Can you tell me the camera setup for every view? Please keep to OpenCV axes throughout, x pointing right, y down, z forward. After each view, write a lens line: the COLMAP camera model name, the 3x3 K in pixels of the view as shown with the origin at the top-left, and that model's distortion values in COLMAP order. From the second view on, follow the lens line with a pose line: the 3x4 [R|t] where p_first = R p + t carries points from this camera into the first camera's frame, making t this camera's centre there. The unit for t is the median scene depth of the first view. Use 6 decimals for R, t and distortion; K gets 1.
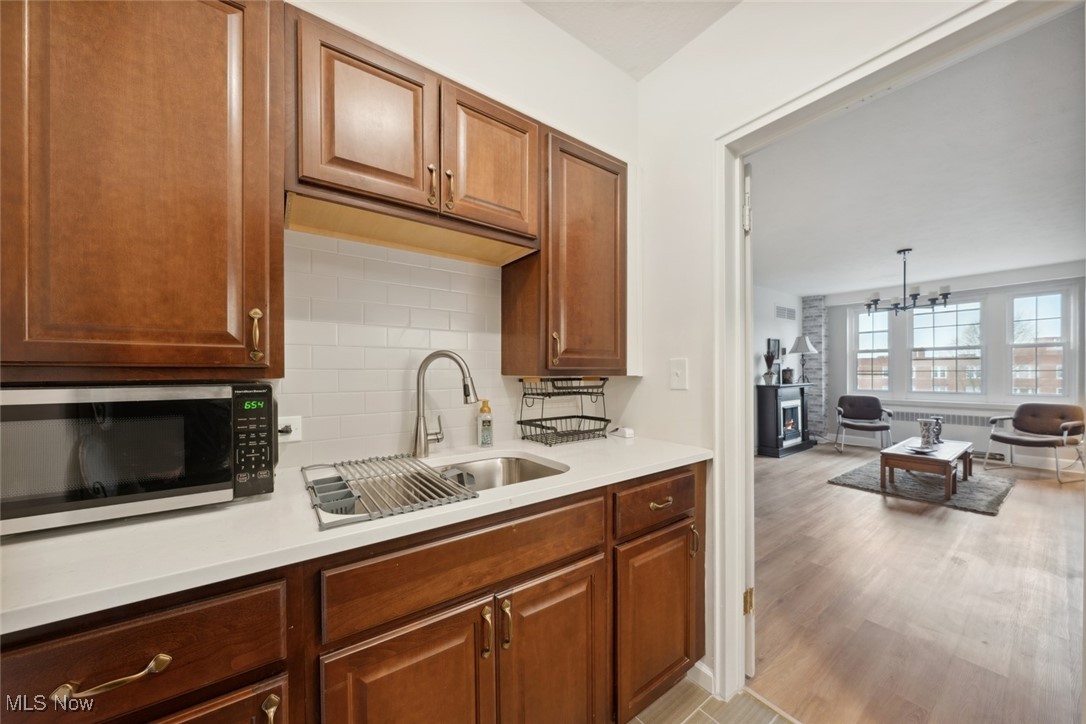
lens RADIAL K [[378.0, 0, 544.8], [0, 378.0, 374.4], [0, 0, 1]] dist [-0.001380, -0.000010]
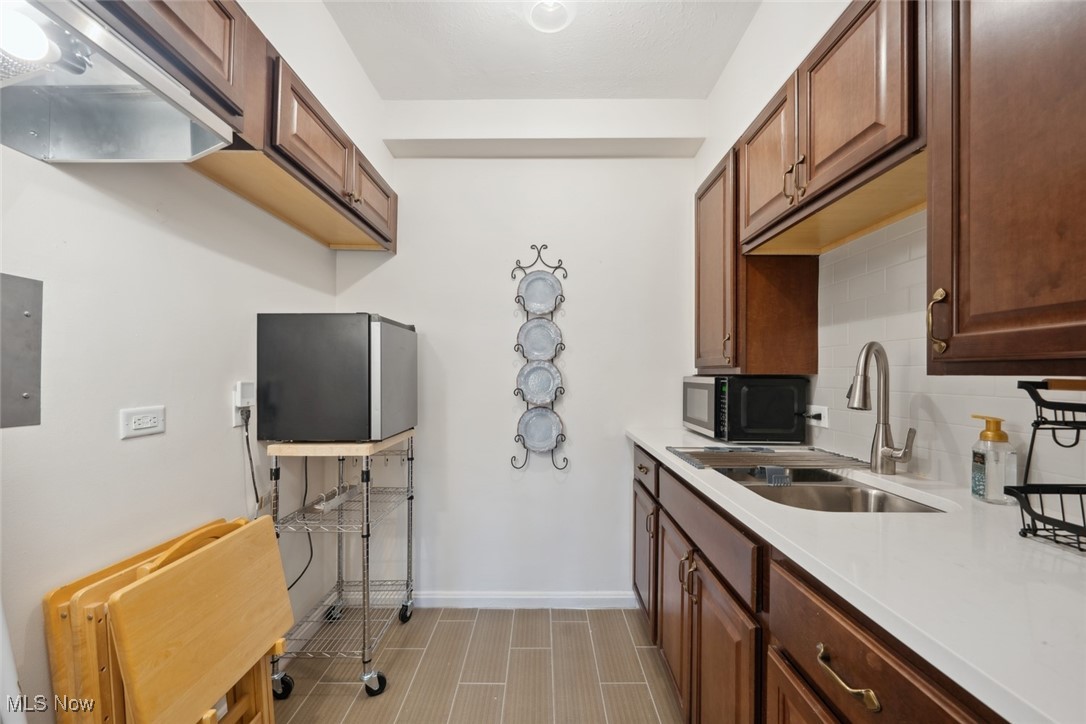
lens RADIAL K [[412.3, 0, 541.3], [0, 412.3, 371.1], [0, 0, 1]] dist [-0.001193, -0.000137]
pose [[-0.597438, -0.003581, -0.801907, 0.196439], [-0.005436, 0.999985, -0.000416, 0.000591], [0.801896, 0.004110, -0.597449, 0.223581]]
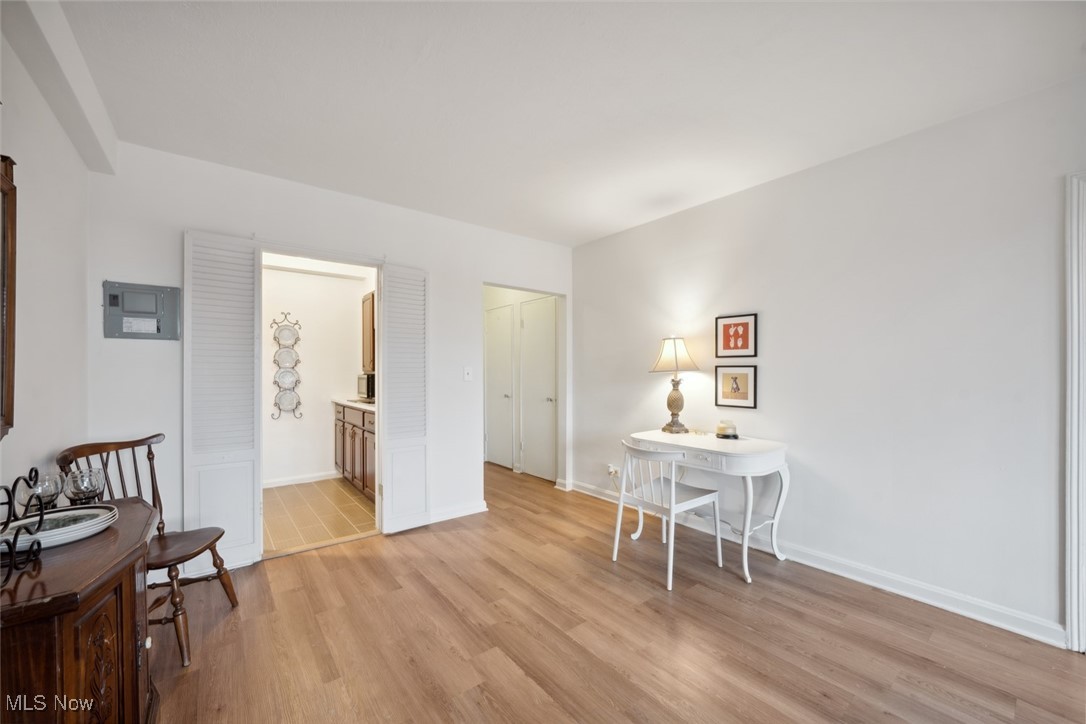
lens RADIAL K [[418.8, 0, 542.2], [0, 418.8, 372.2], [0, 0, 1]] dist [-0.009673, 0.000067]
pose [[0.034384, -0.001361, -0.999408, 0.712366], [-0.004358, 0.999989, -0.001511, -0.001652], [0.999399, 0.004407, 0.034377, 0.460762]]
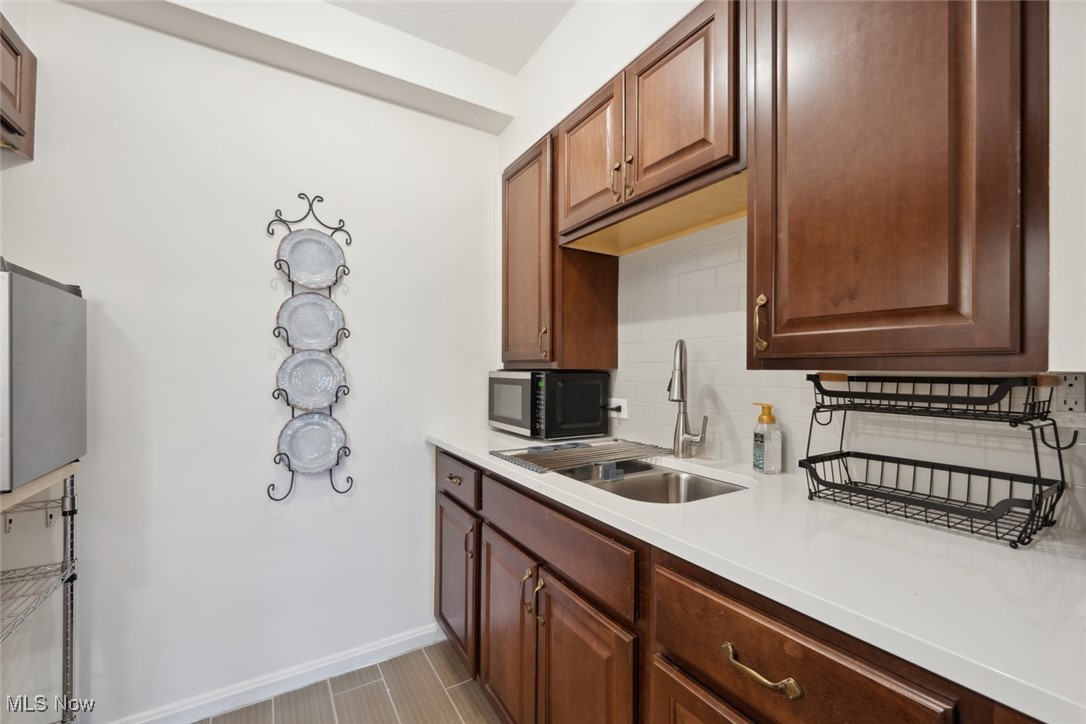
lens RADIAL K [[445.0, 0, 541.3], [0, 445.0, 366.3], [0, 0, 1]] dist [-0.002170, -0.000266]
pose [[-0.080933, -0.002885, -0.996715, 0.183968], [-0.008166, 0.999964, -0.002231, 0.000905], [0.996686, 0.007959, -0.080953, 0.177677]]
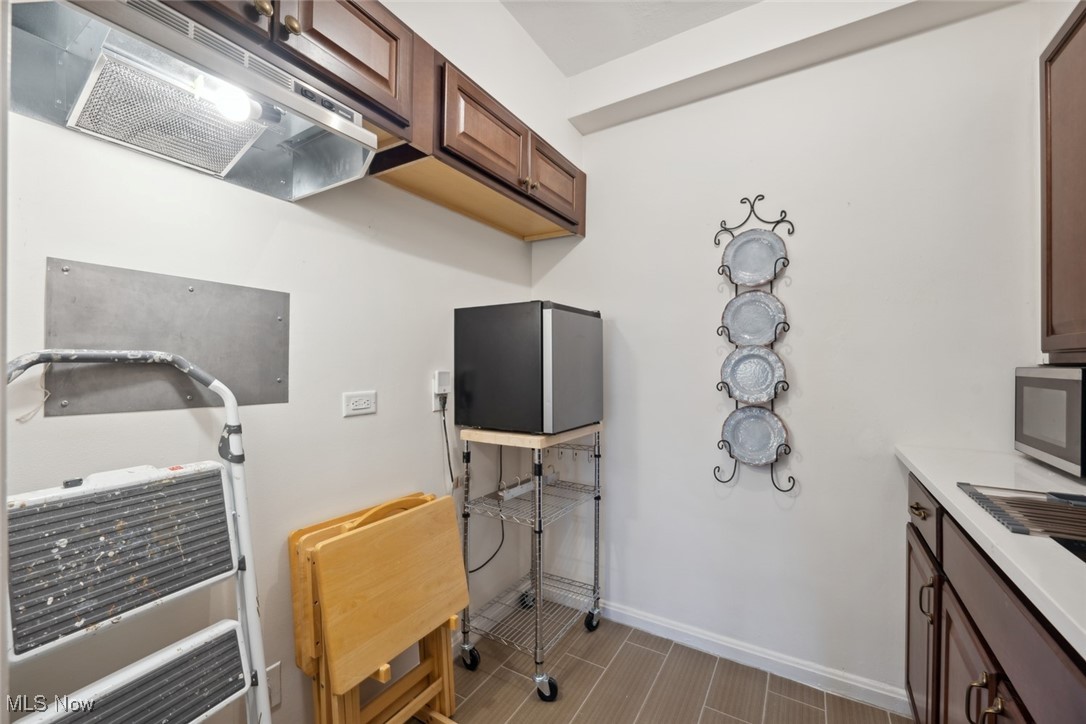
lens RADIAL K [[436.1, 0, 543.0], [0, 436.1, 362.0], [0, 0, 1]] dist [-0.001324, -0.000601]
pose [[-0.926910, 0.001151, -0.375283, 0.148730], [0.000236, 0.999997, 0.002484, 0.001150], [0.375285, 0.002213, -0.926907, 0.226661]]
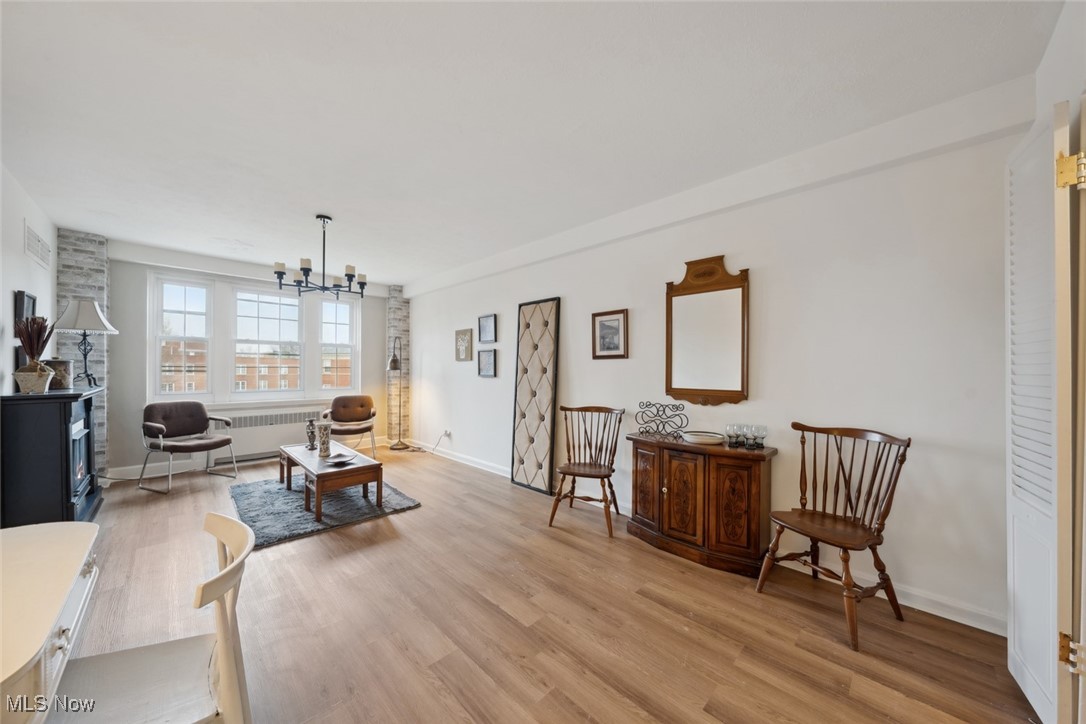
lens RADIAL K [[373.9, 0, 542.0], [0, 373.9, 369.1], [0, 0, 1]] dist [-0.001510, -0.000050]
pose [[-0.152229, 0.005802, 0.988328, 0.063761], [0.000257, 0.999983, -0.005831, 0.000894], [-0.988345, -0.000634, -0.152228, 0.472902]]
